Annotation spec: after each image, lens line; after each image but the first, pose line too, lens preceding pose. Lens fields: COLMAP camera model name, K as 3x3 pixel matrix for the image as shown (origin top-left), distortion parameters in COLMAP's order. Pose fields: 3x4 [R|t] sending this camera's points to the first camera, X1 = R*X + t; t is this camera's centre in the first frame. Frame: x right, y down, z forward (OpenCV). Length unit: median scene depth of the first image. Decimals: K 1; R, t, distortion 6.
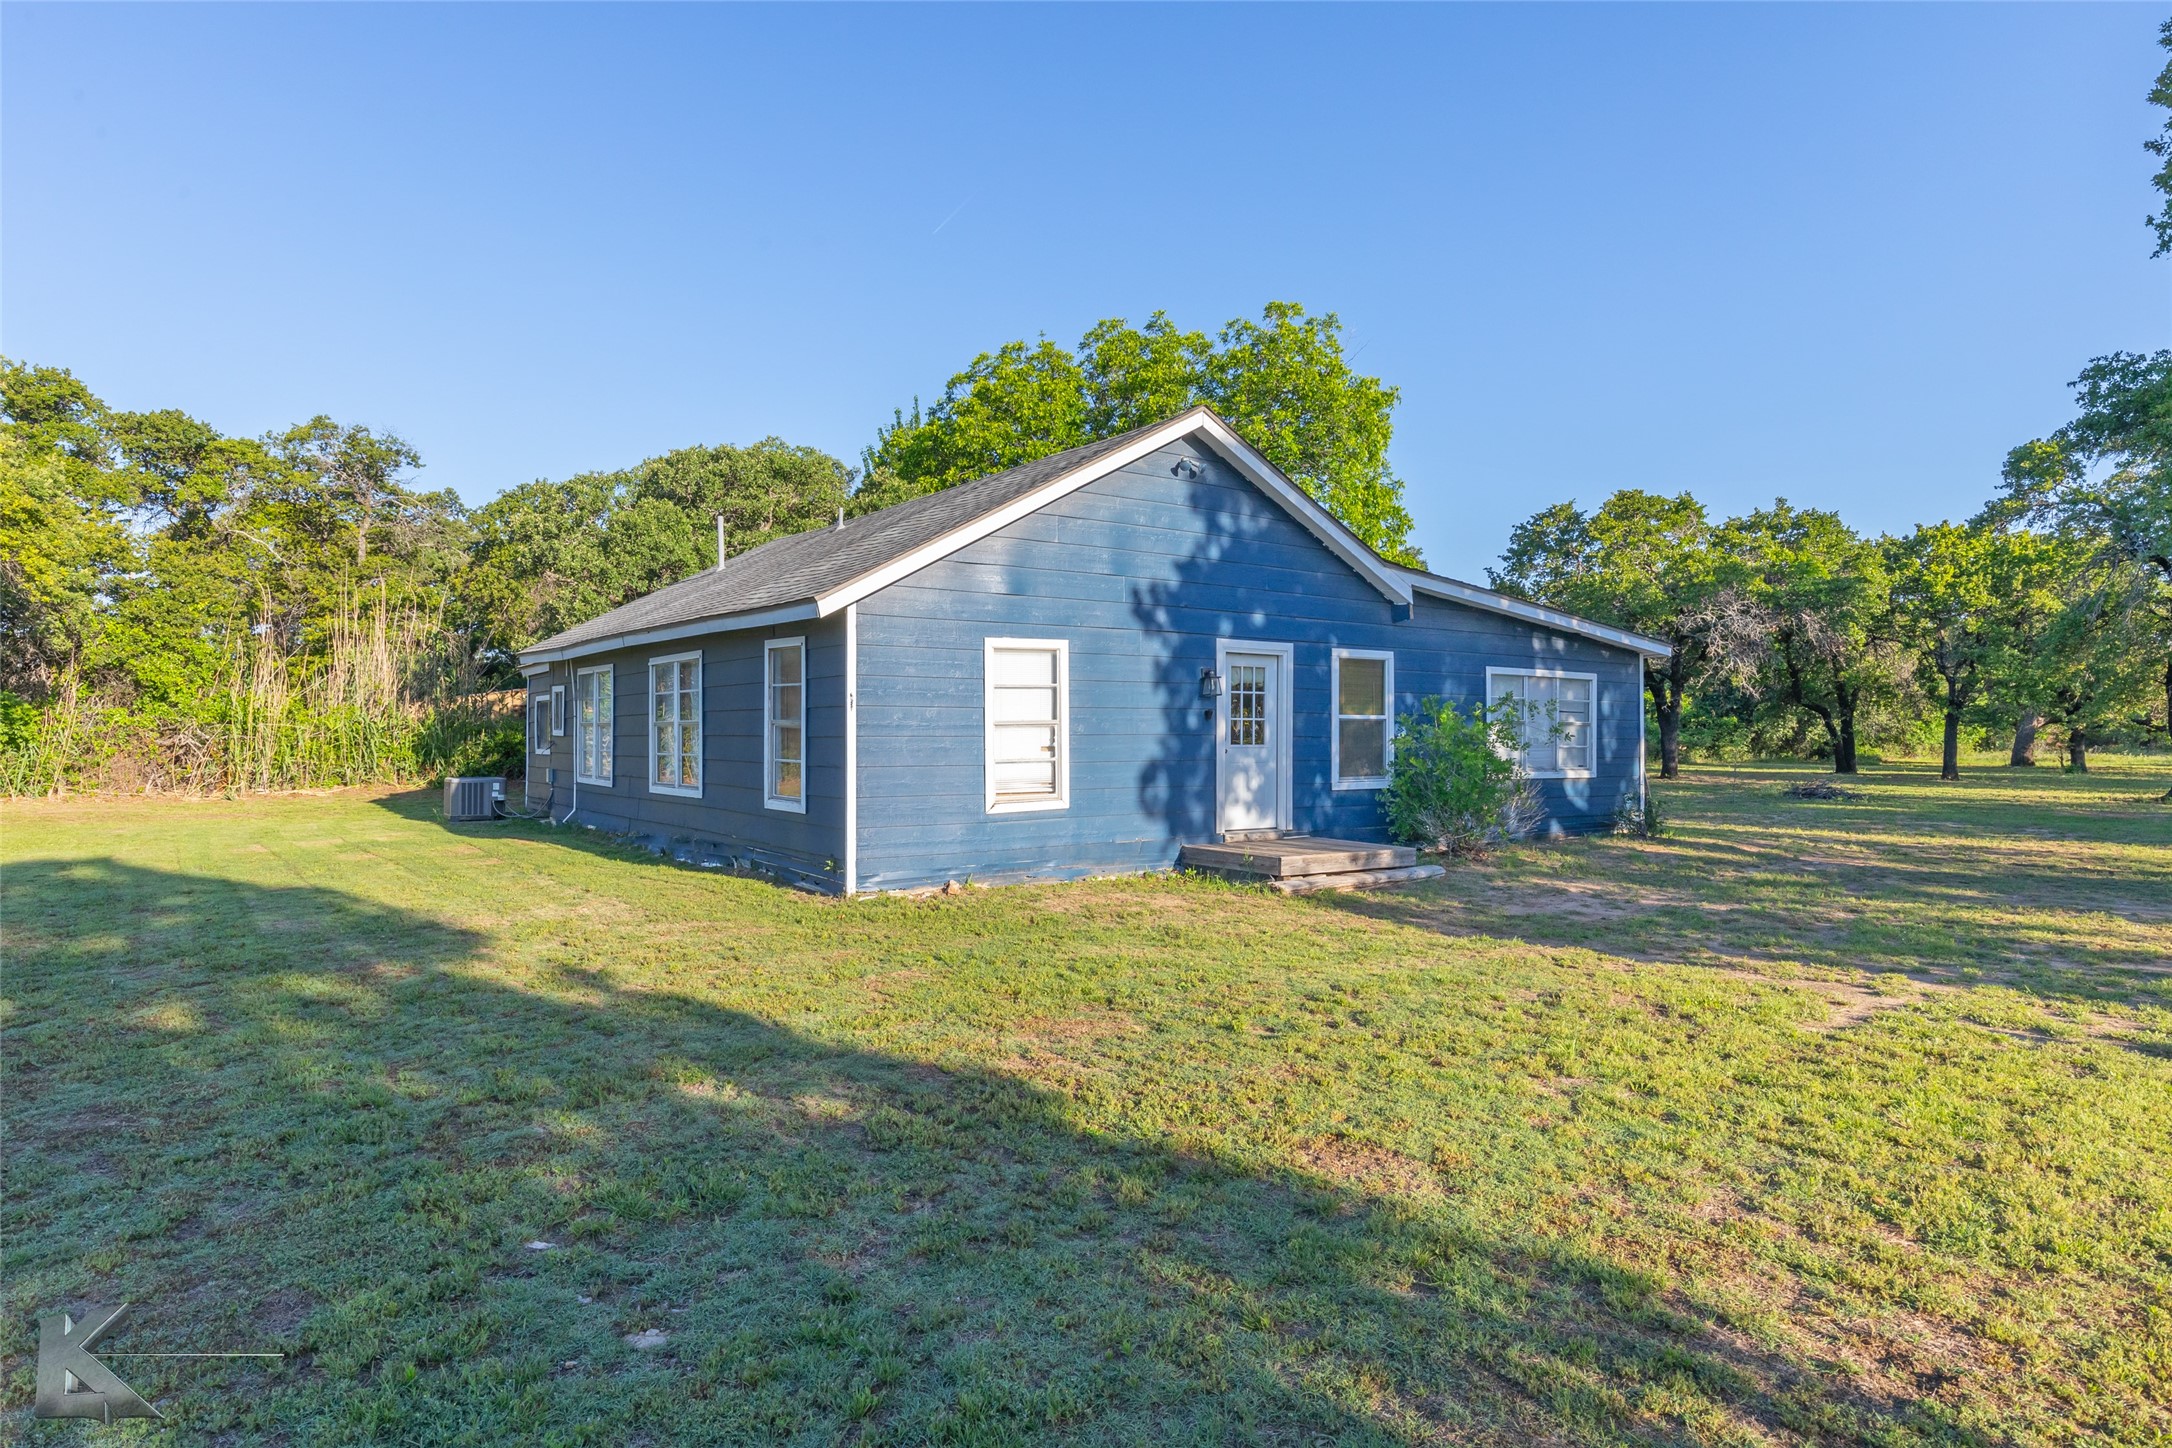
lens RADIAL K [[1230.6, 0, 1093.7], [0, 1230.6, 733.8], [0, 0, 1]] dist [0.004623, -0.001176]
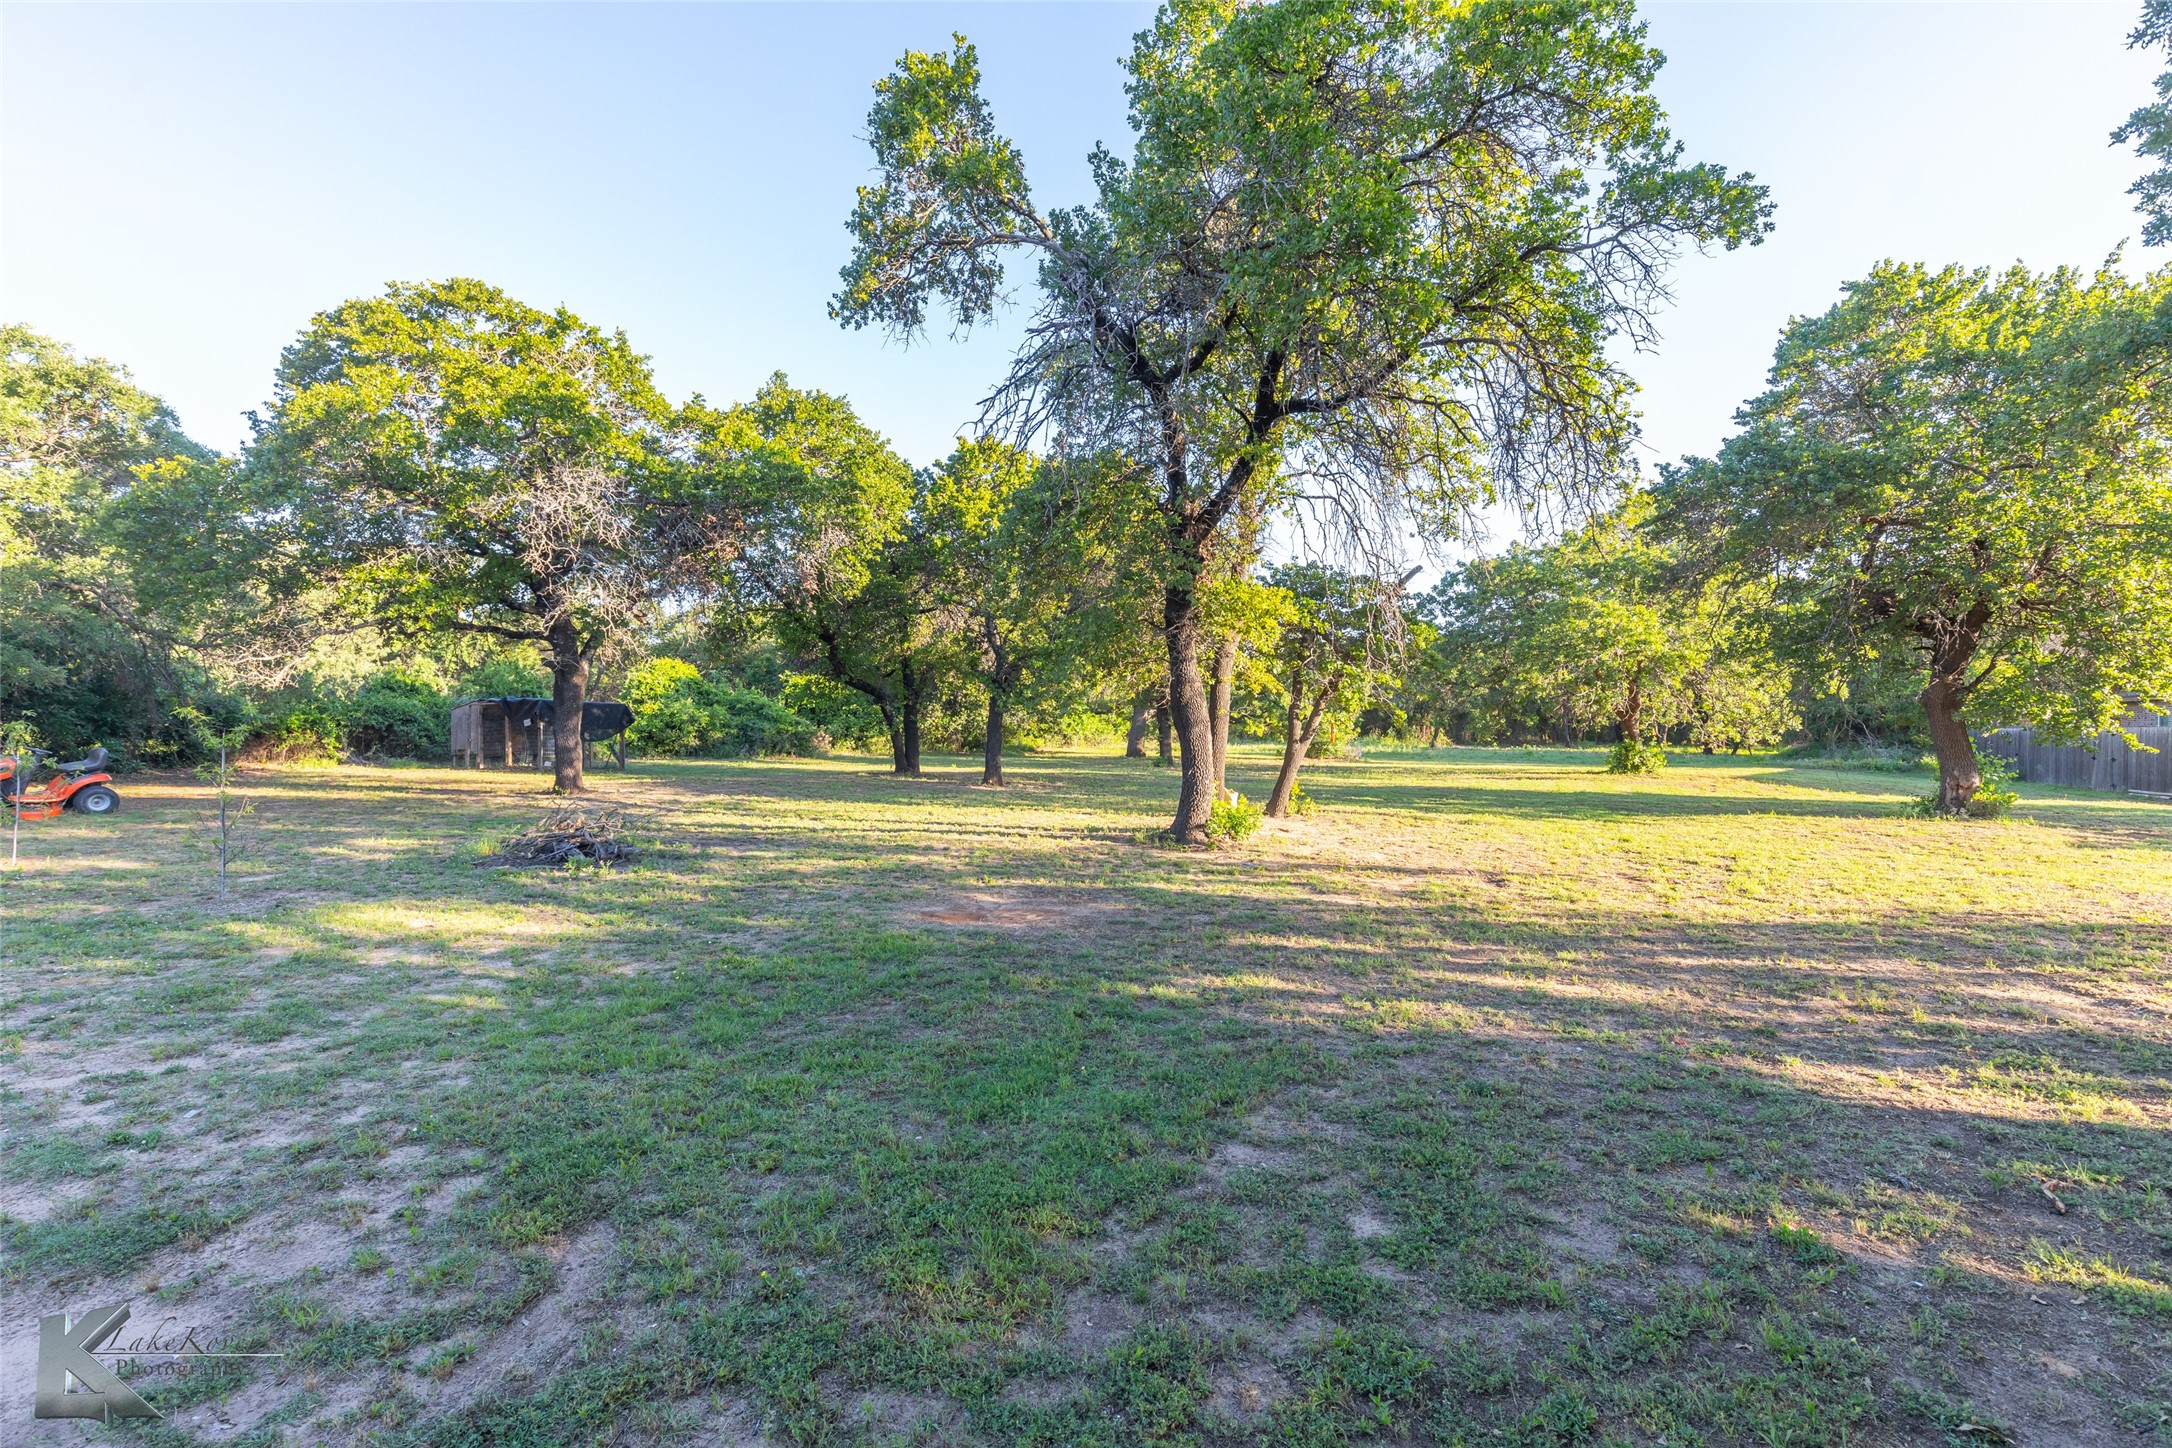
lens RADIAL K [[979.0, 0, 1084.8], [0, 979.0, 718.9], [0, 0, 1]] dist [0.007304, -0.001230]
pose [[0.865770, 0.014402, 0.500236, 1.166787], [-0.012763, 0.999896, -0.006698, 0.002995], [-0.500280, -0.000586, 0.865863, 1.208188]]
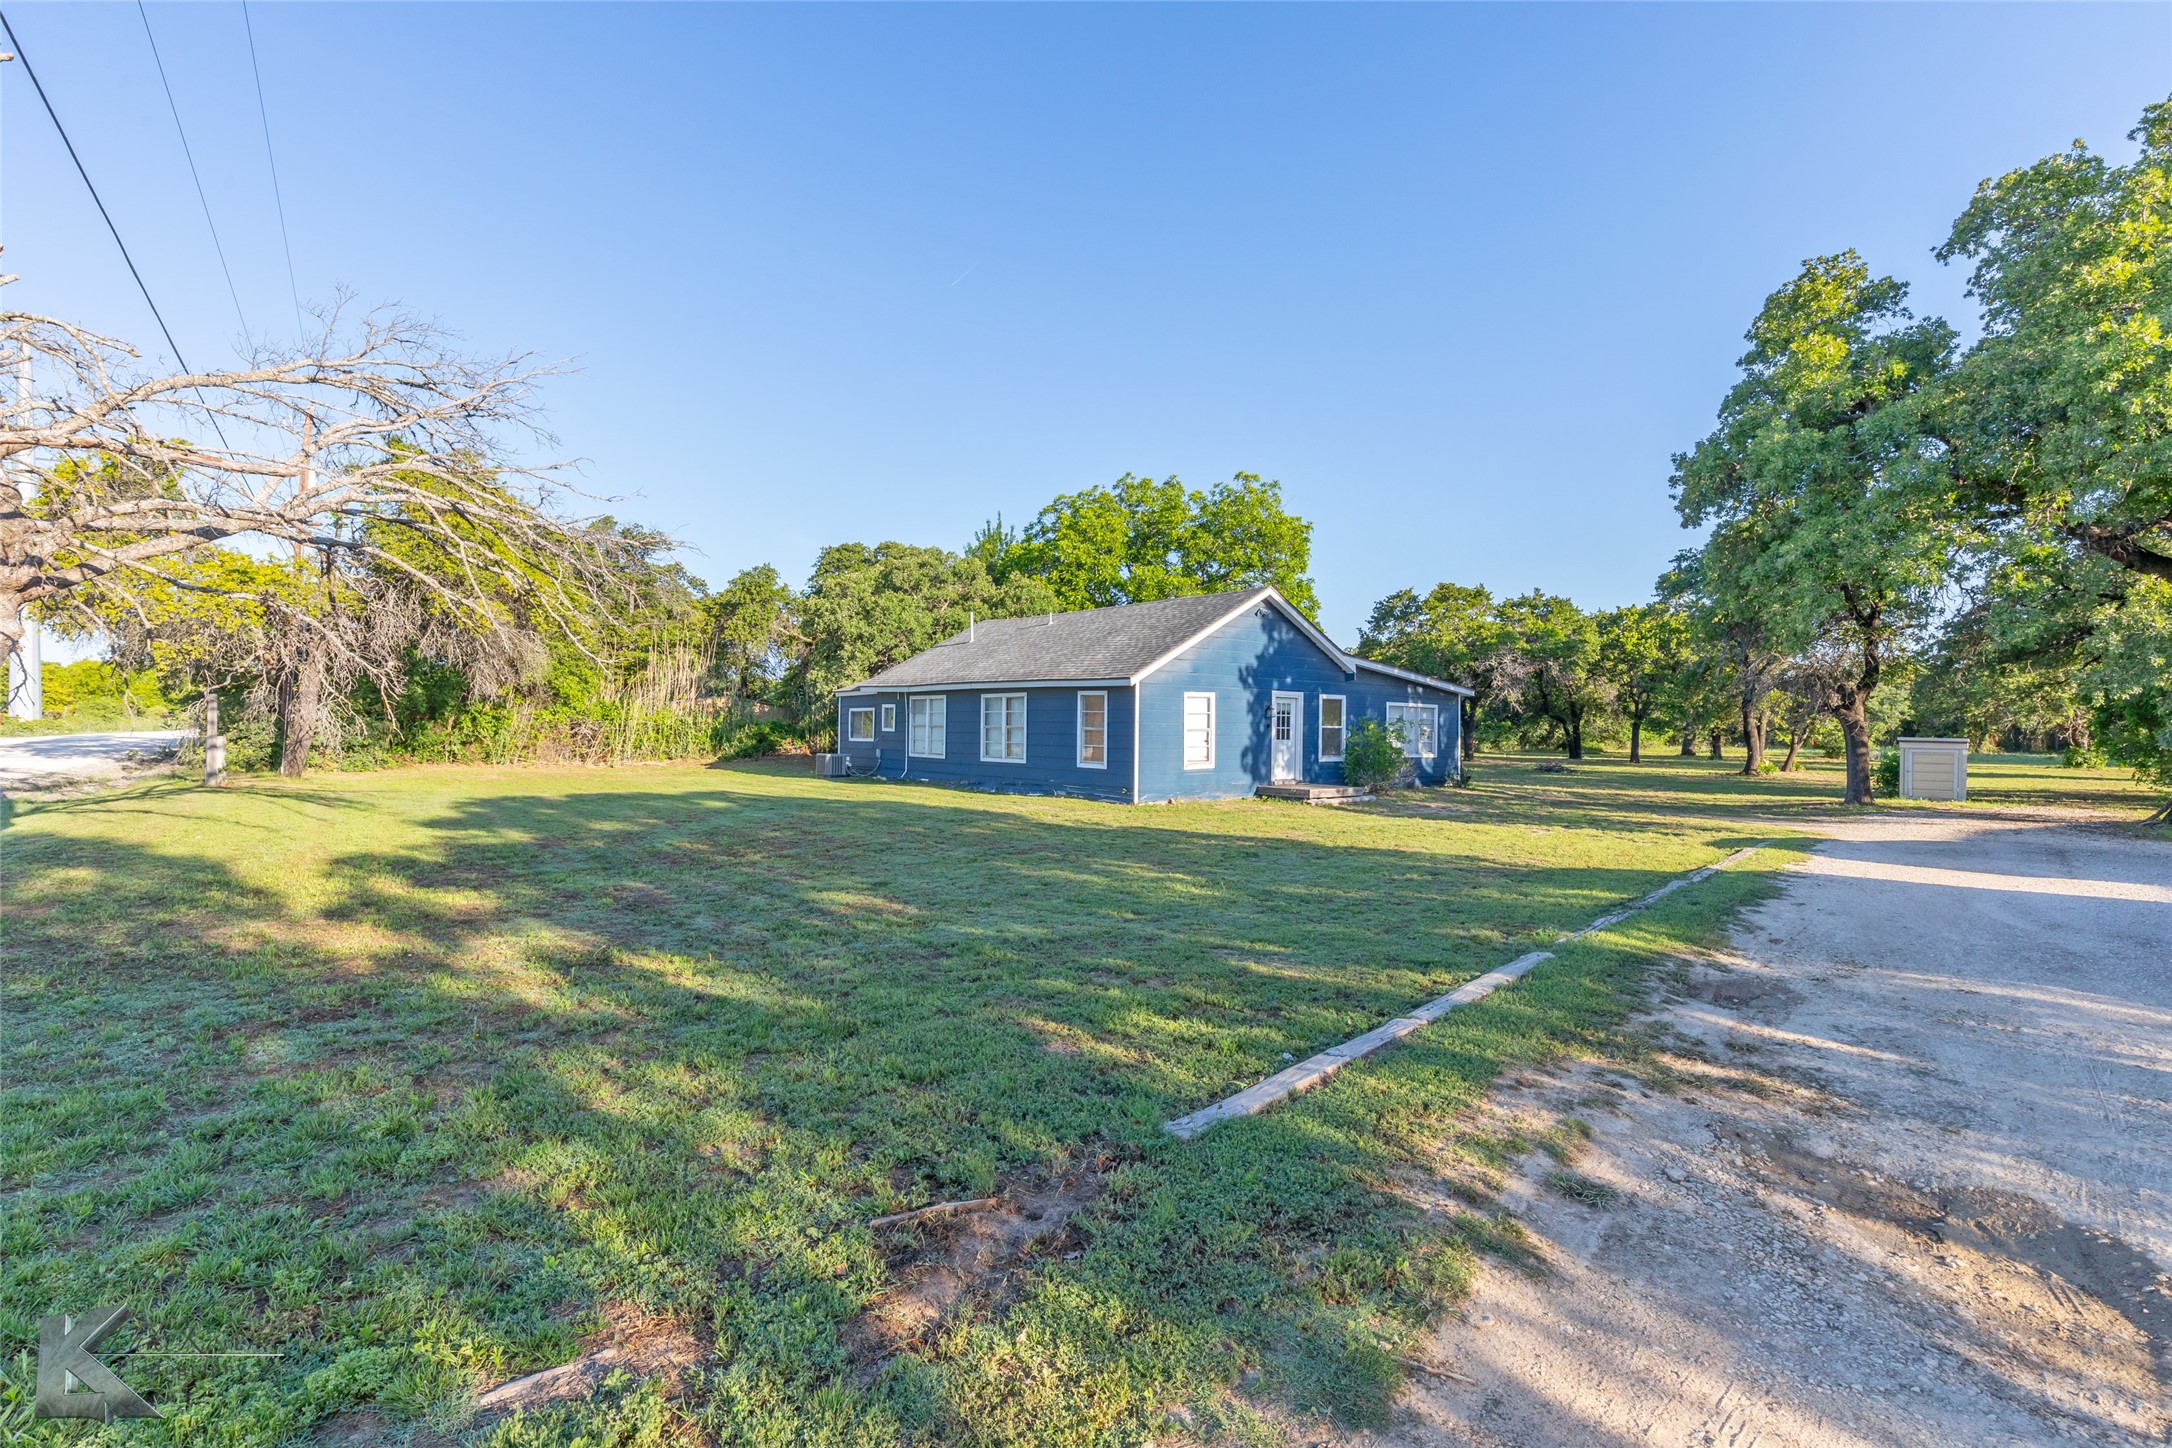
lens RADIAL K [[979.0, 0, 1088.7], [0, 979.0, 733.5], [0, 0, 1]] dist [0.007304, -0.001230]
pose [[0.997360, 0.007895, 0.072185, -0.319332], [-0.008351, 0.999947, 0.006017, -0.008748], [-0.072133, -0.006604, 0.997373, -0.640856]]
